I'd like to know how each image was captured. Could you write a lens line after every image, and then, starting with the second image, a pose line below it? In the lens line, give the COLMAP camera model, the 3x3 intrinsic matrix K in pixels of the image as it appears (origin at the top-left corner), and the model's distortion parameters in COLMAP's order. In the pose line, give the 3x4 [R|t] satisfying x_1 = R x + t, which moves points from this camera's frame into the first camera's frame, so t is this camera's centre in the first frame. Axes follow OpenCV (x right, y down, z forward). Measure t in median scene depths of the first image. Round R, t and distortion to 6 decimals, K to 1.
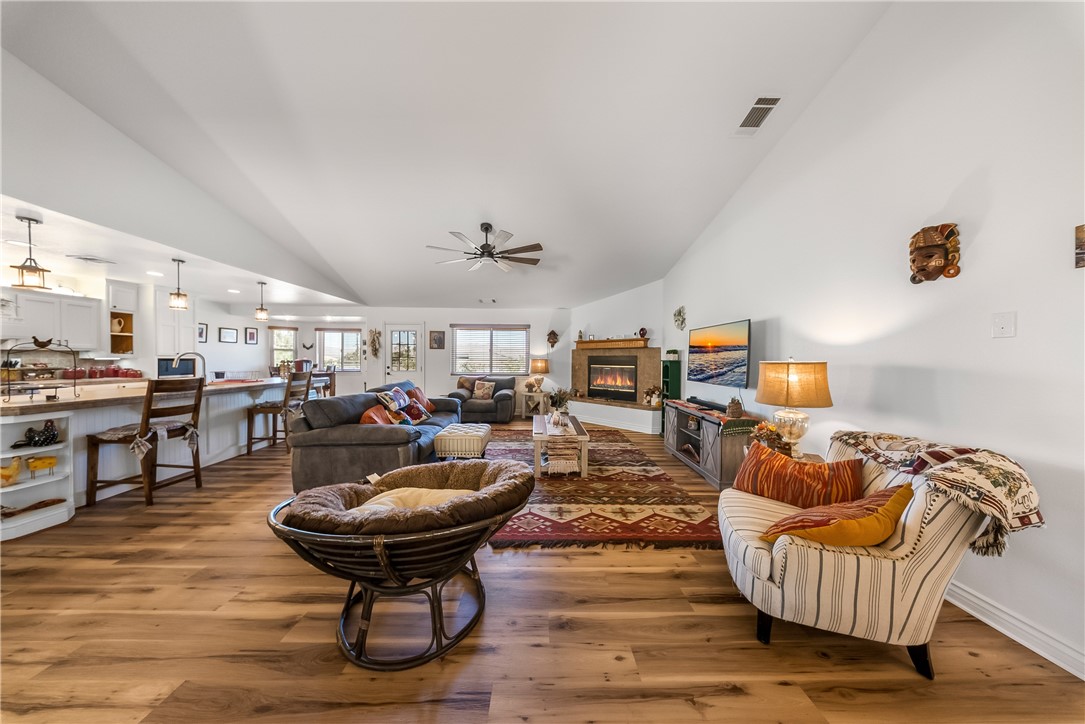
lens RADIAL K [[322.5, 0, 543.3], [0, 322.5, 363.2], [0, 0, 1]] dist [0.000770, -0.001815]
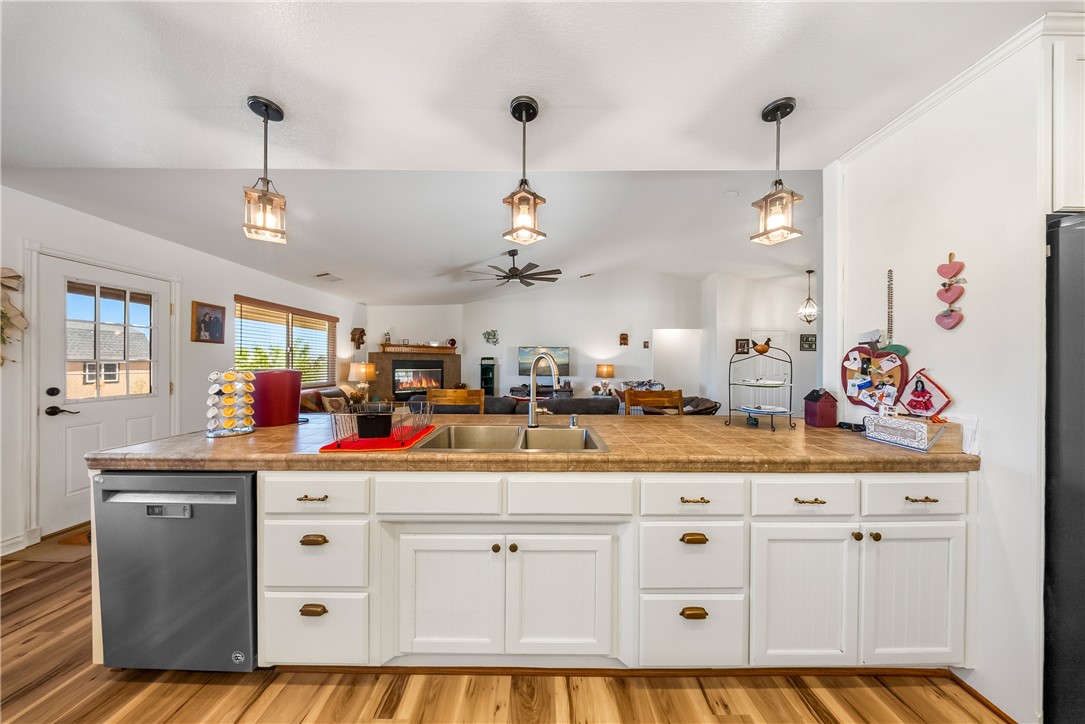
lens RADIAL K [[322.5, 0, 543.3], [0, 322.5, 363.2], [0, 0, 1]] dist [0.000770, -0.001815]
pose [[0.014710, -0.003879, 0.999884, -1.007487], [0.007836, 0.999962, 0.003764, -0.015339], [-0.999861, 0.007780, 0.014740, 0.650261]]
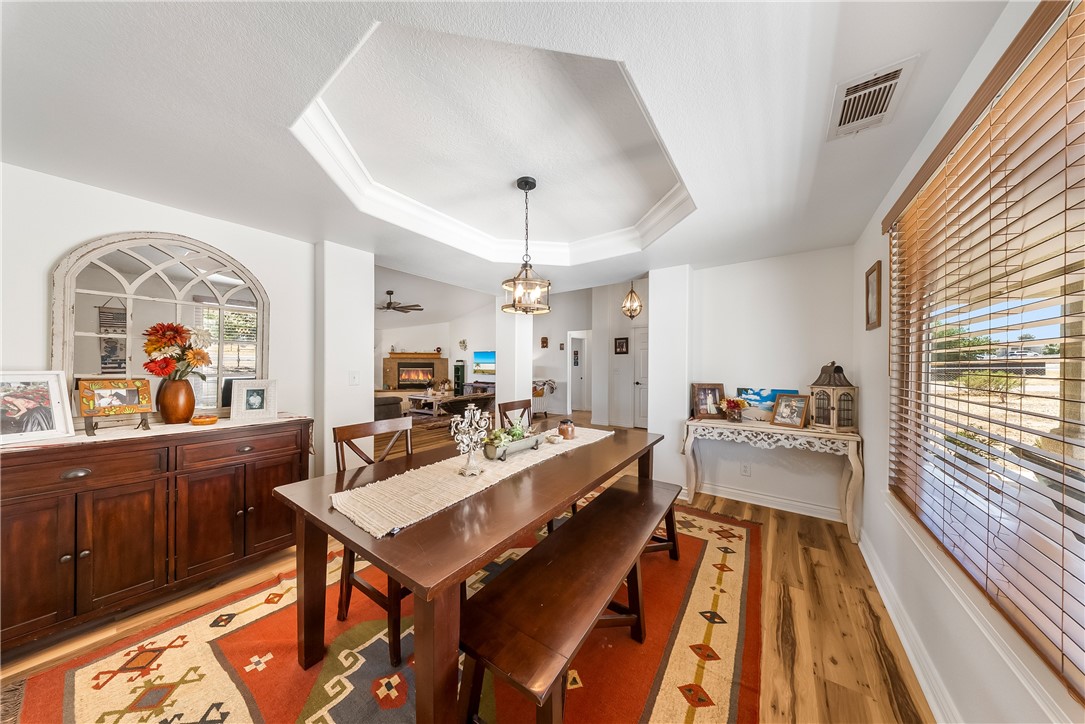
lens RADIAL K [[322.5, 0, 543.3], [0, 322.5, 363.2], [0, 0, 1]] dist [0.000770, -0.001815]
pose [[0.594734, 0.001208, 0.803921, -0.840398], [0.008600, 0.999932, -0.007865, -0.000288], [-0.803876, 0.011591, 0.594684, -0.580872]]
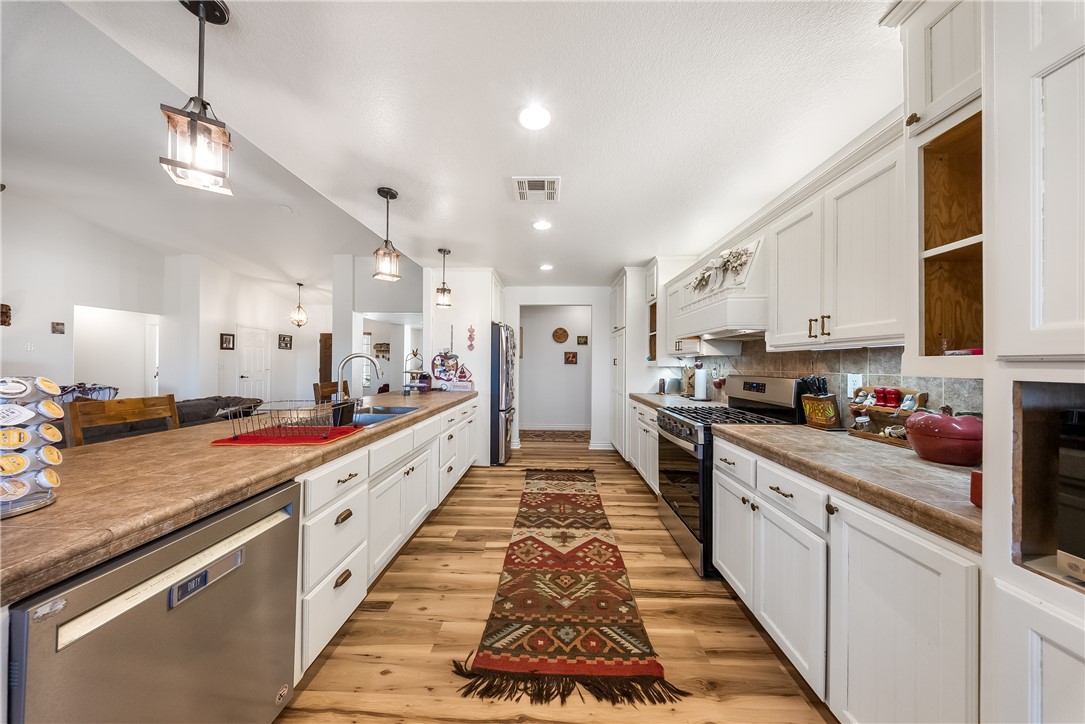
lens RADIAL K [[322.5, 0, 543.3], [0, 322.5, 363.2], [0, 0, 1]] dist [0.000770, -0.001815]
pose [[-0.999049, -0.013605, 0.041418, -0.956500], [-0.013147, 0.999850, 0.011312, -0.019057], [-0.041565, 0.010757, -0.999078, 1.038444]]
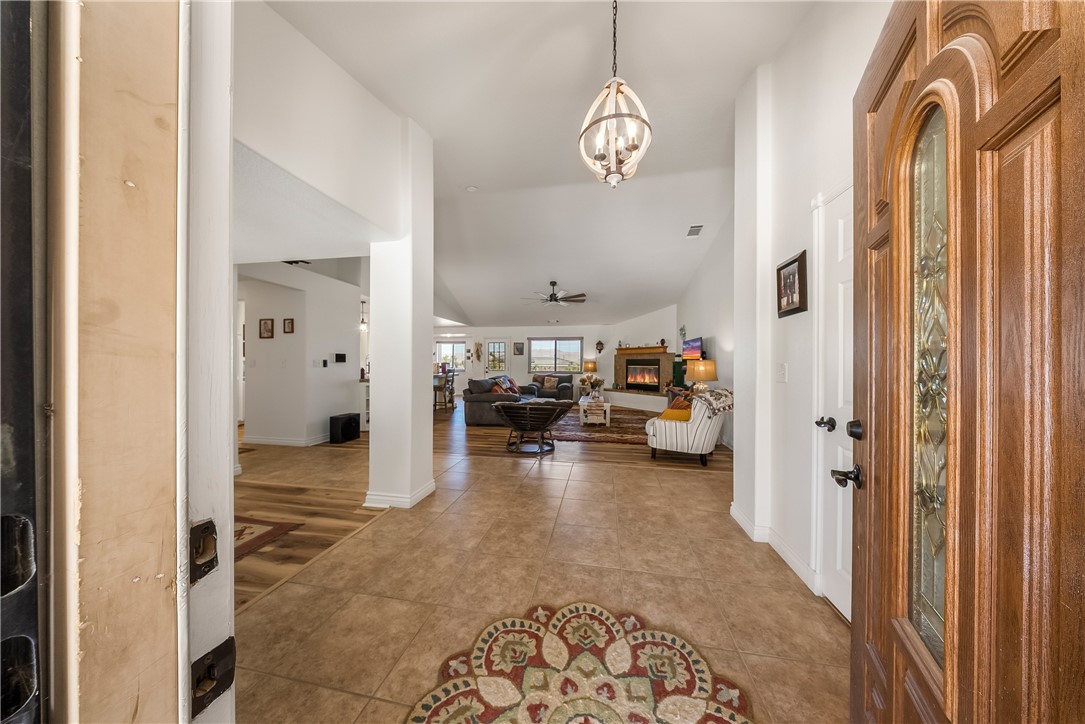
lens RADIAL K [[322.5, 0, 543.3], [0, 322.5, 363.2], [0, 0, 1]] dist [0.000770, -0.001815]
pose [[0.980766, -0.003299, -0.195160, 0.076775], [0.000588, 0.999903, -0.013948, 0.016135], [0.195187, 0.013565, 0.980672, -0.501589]]
